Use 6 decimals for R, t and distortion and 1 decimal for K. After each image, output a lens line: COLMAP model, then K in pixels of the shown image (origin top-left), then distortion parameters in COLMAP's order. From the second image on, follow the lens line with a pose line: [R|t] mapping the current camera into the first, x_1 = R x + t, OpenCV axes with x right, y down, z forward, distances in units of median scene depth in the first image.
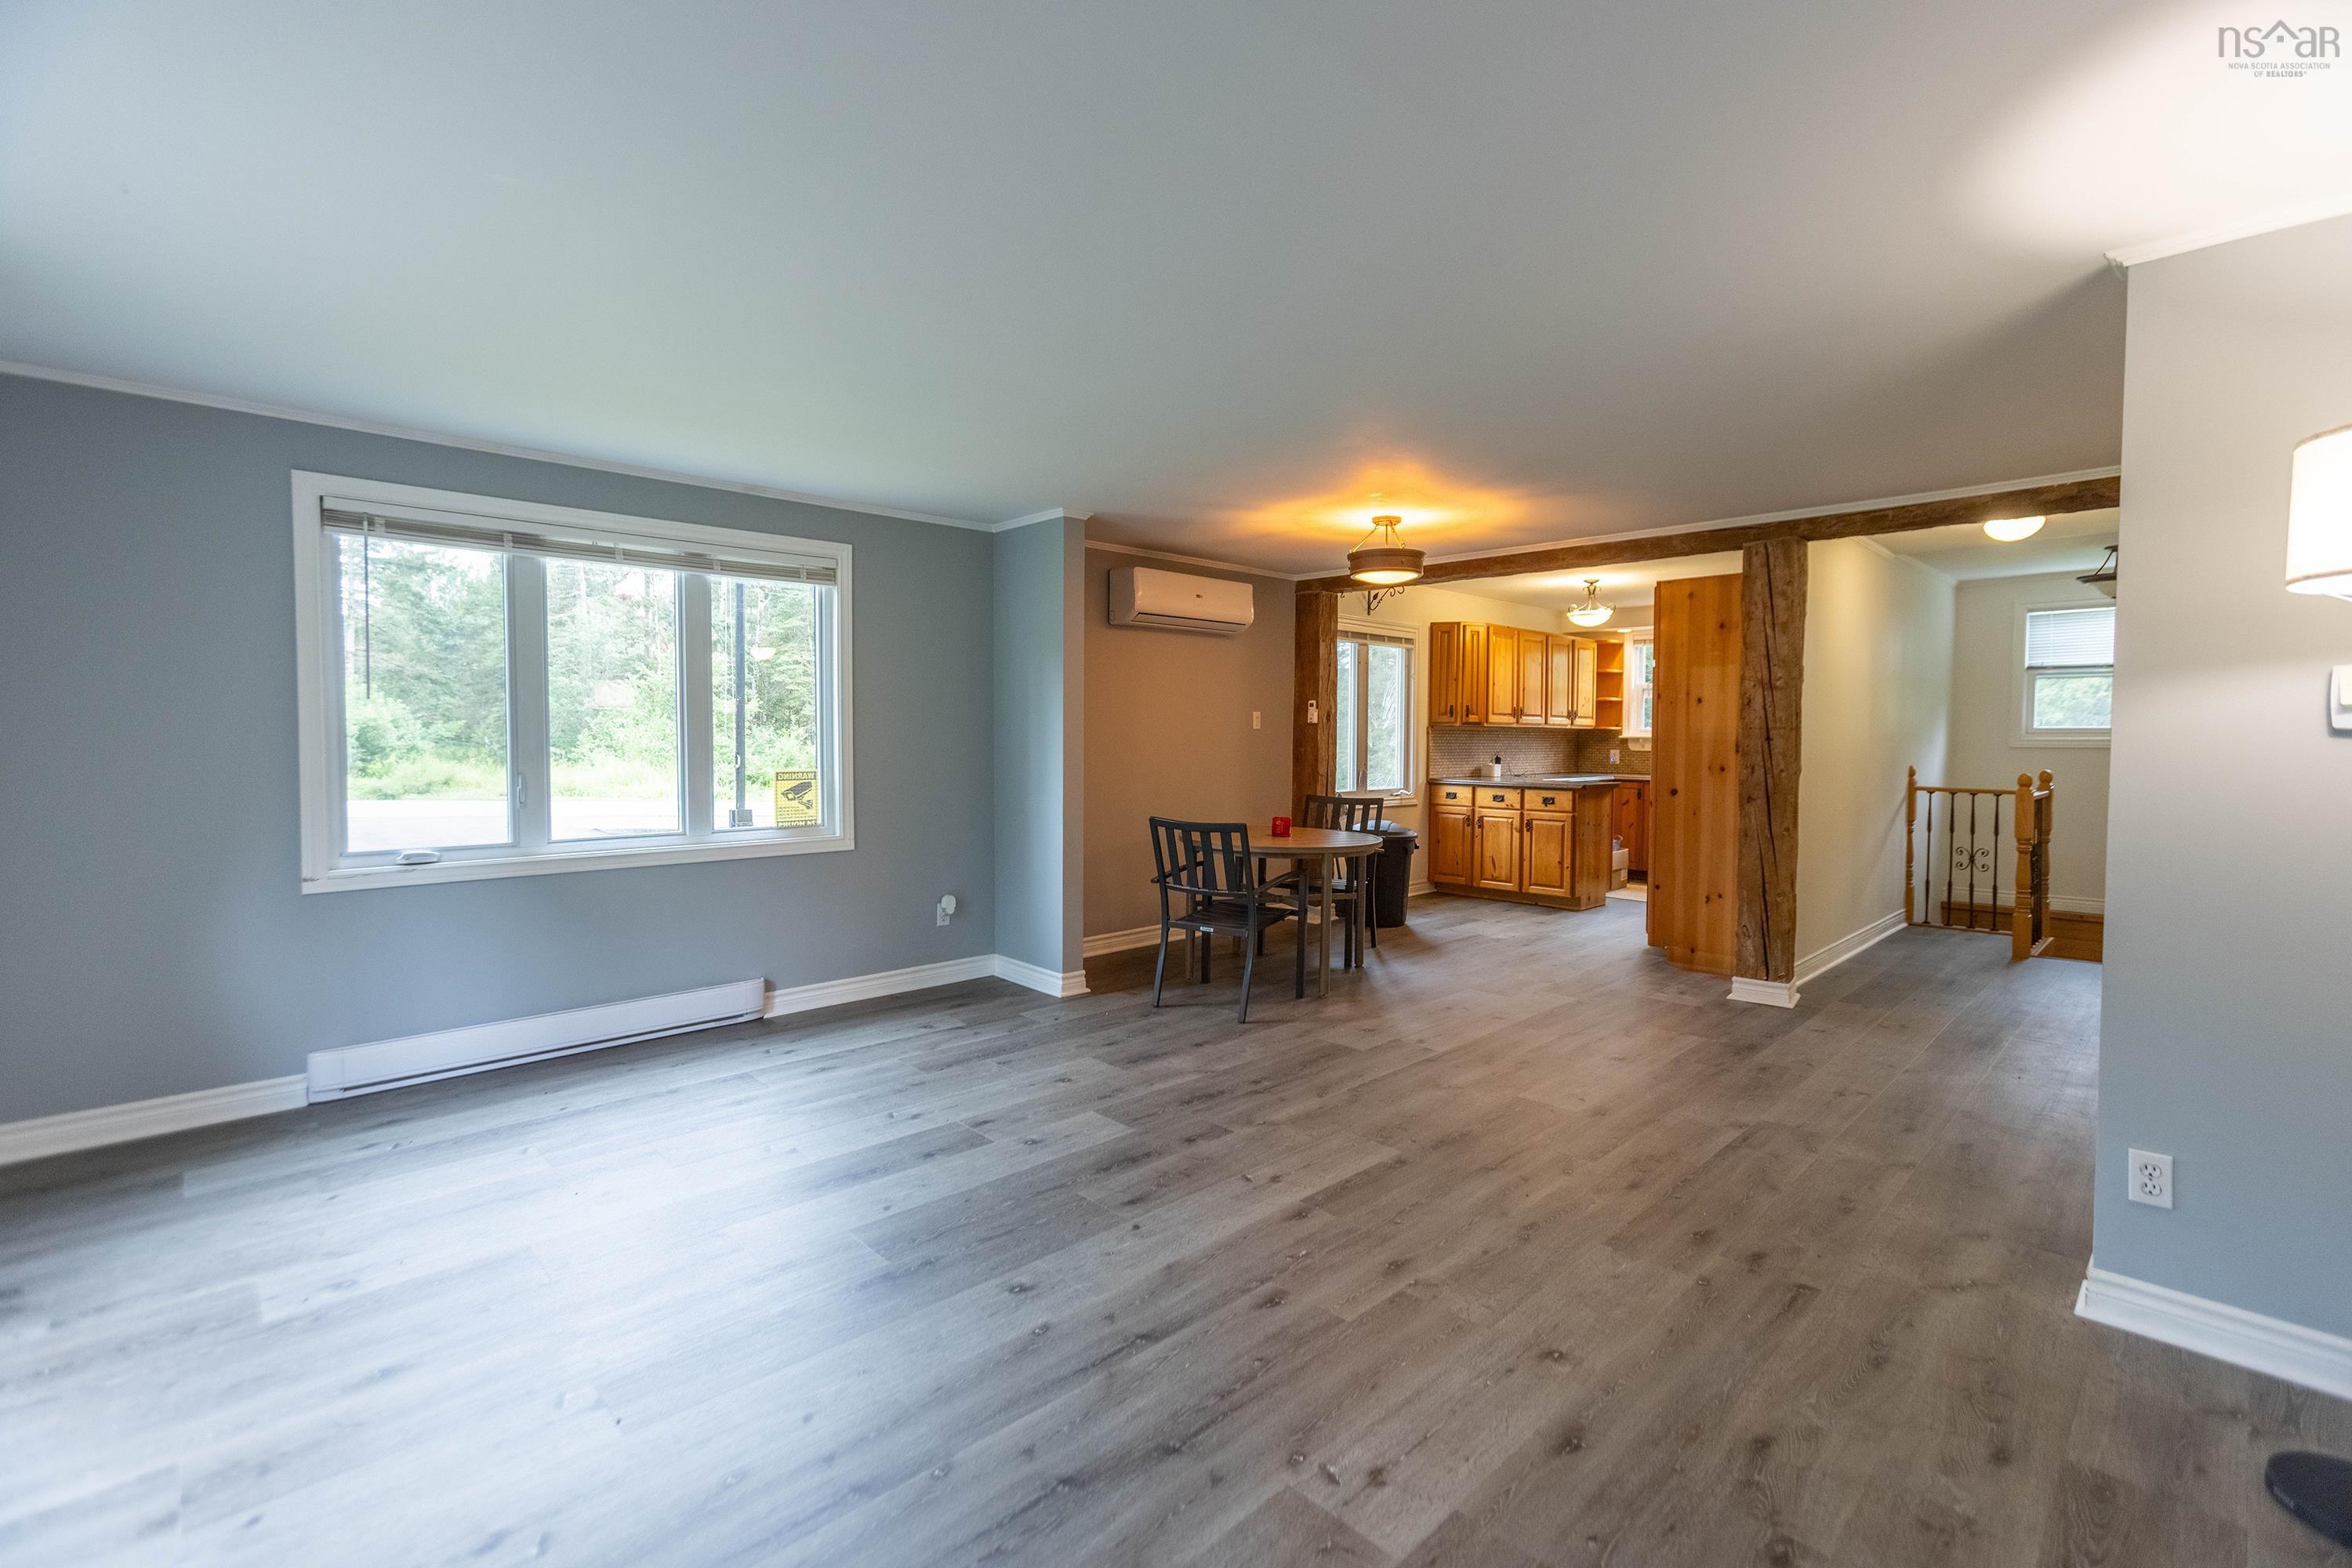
lens RADIAL K [[1037.7, 0, 1185.0], [0, 1037.7, 771.3], [0, 0, 1]] dist [-0.013931, 0.011640]
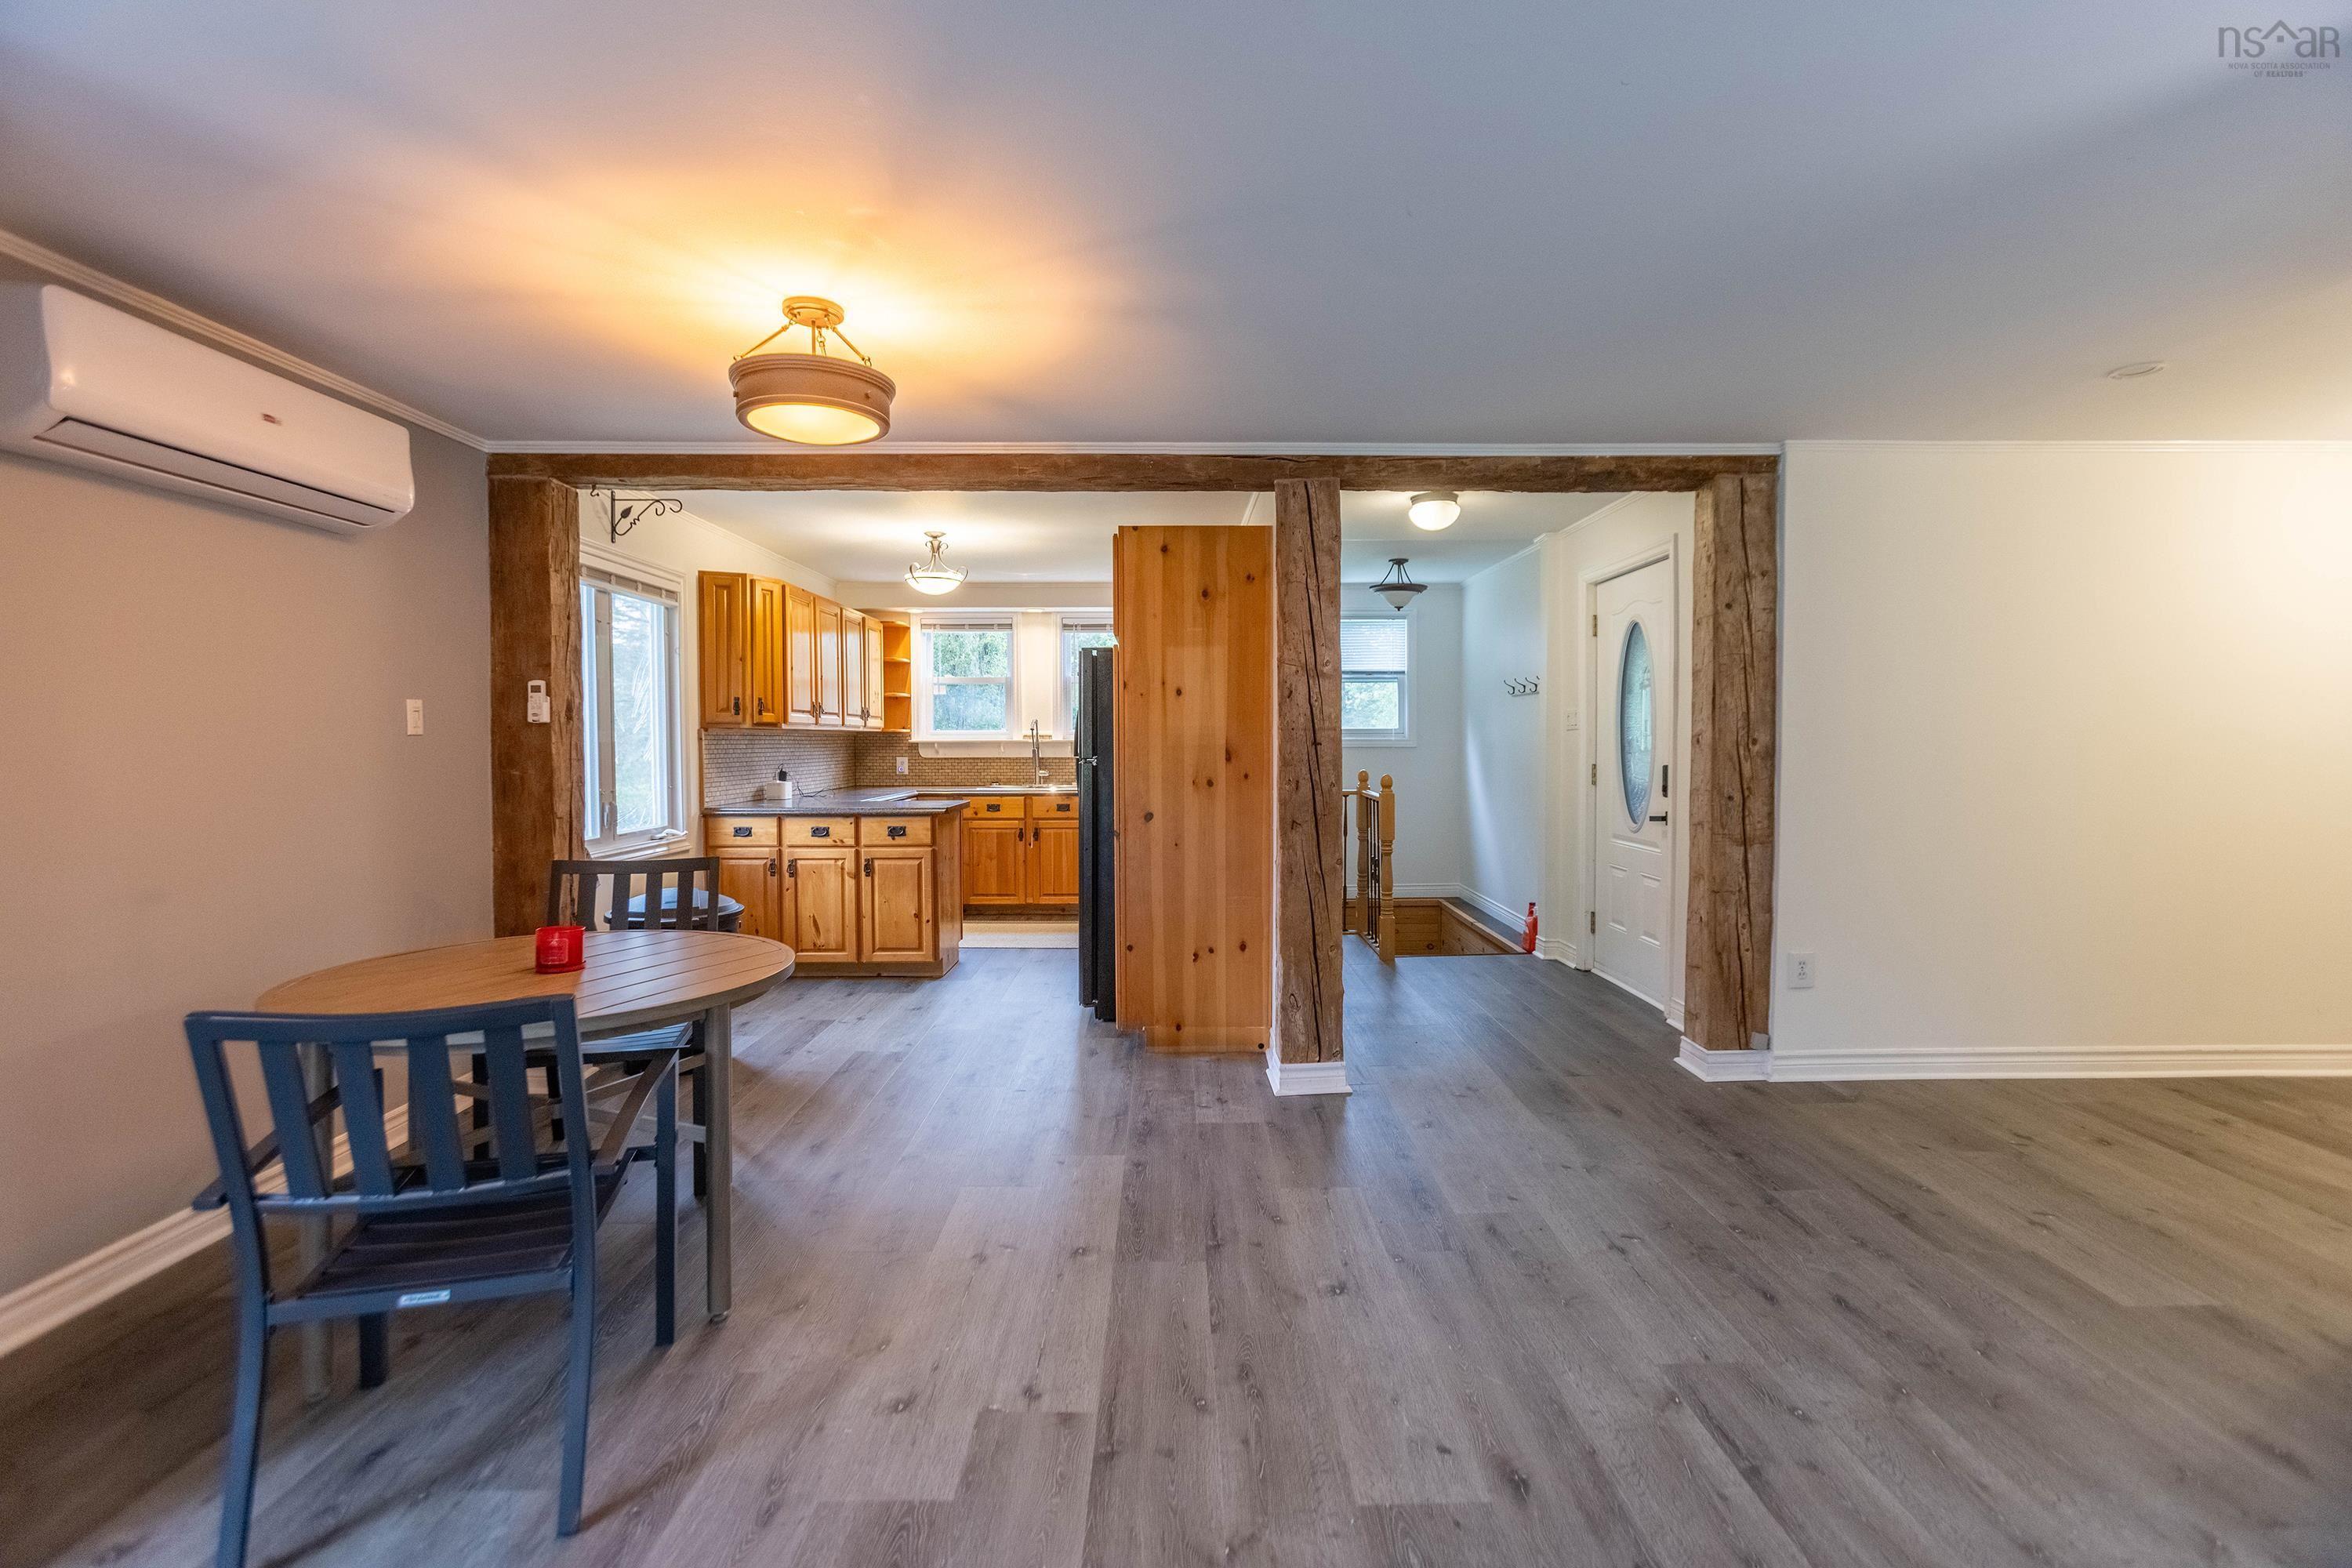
lens RADIAL K [[1037.7, 0, 1184.9], [0, 1037.7, 767.8], [0, 0, 1]] dist [-0.013931, 0.011640]
pose [[0.686968, -0.028867, 0.726114, -0.045045], [0.033785, 0.999399, 0.007768, -0.019715], [-0.725902, 0.019195, 0.687530, 0.486934]]
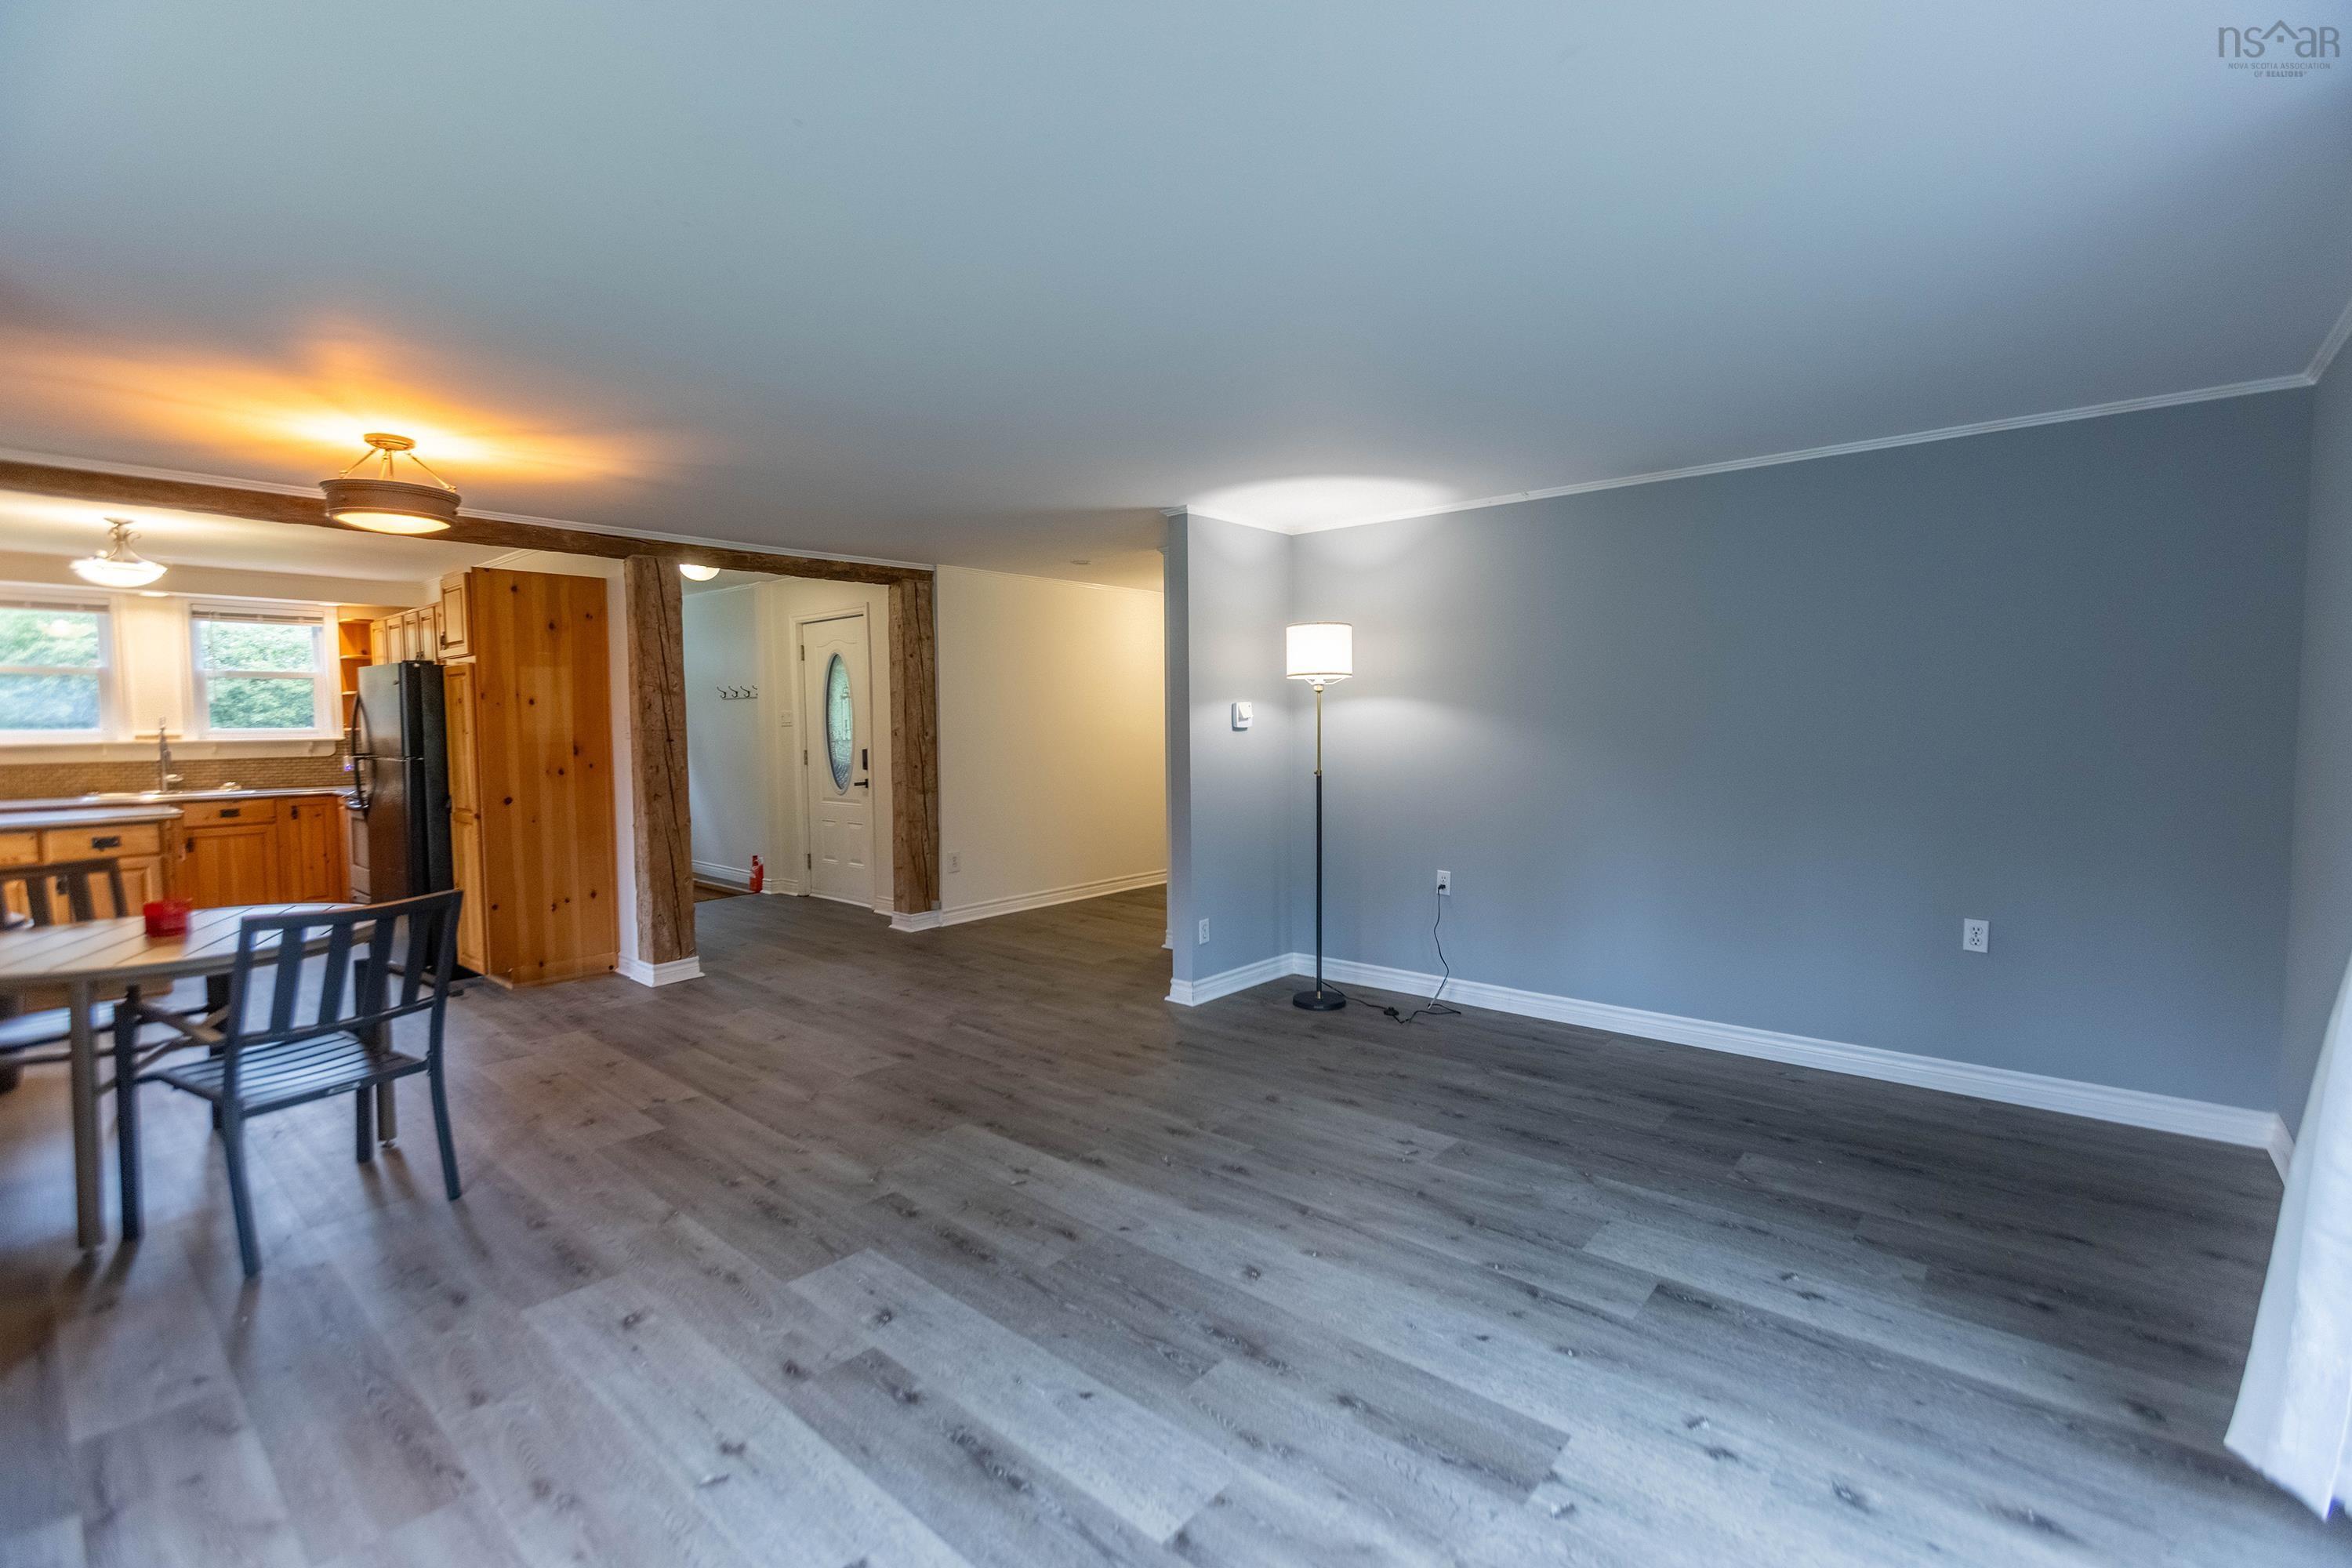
lens RADIAL K [[1037.7, 0, 1190.2], [0, 1037.7, 771.6], [0, 0, 1]] dist [-0.013931, 0.011640]
pose [[-0.090962, -0.054610, 0.994356, -0.509135], [0.046790, 0.997158, 0.059044, -0.032381], [-0.994755, 0.051897, -0.088148, 0.488654]]
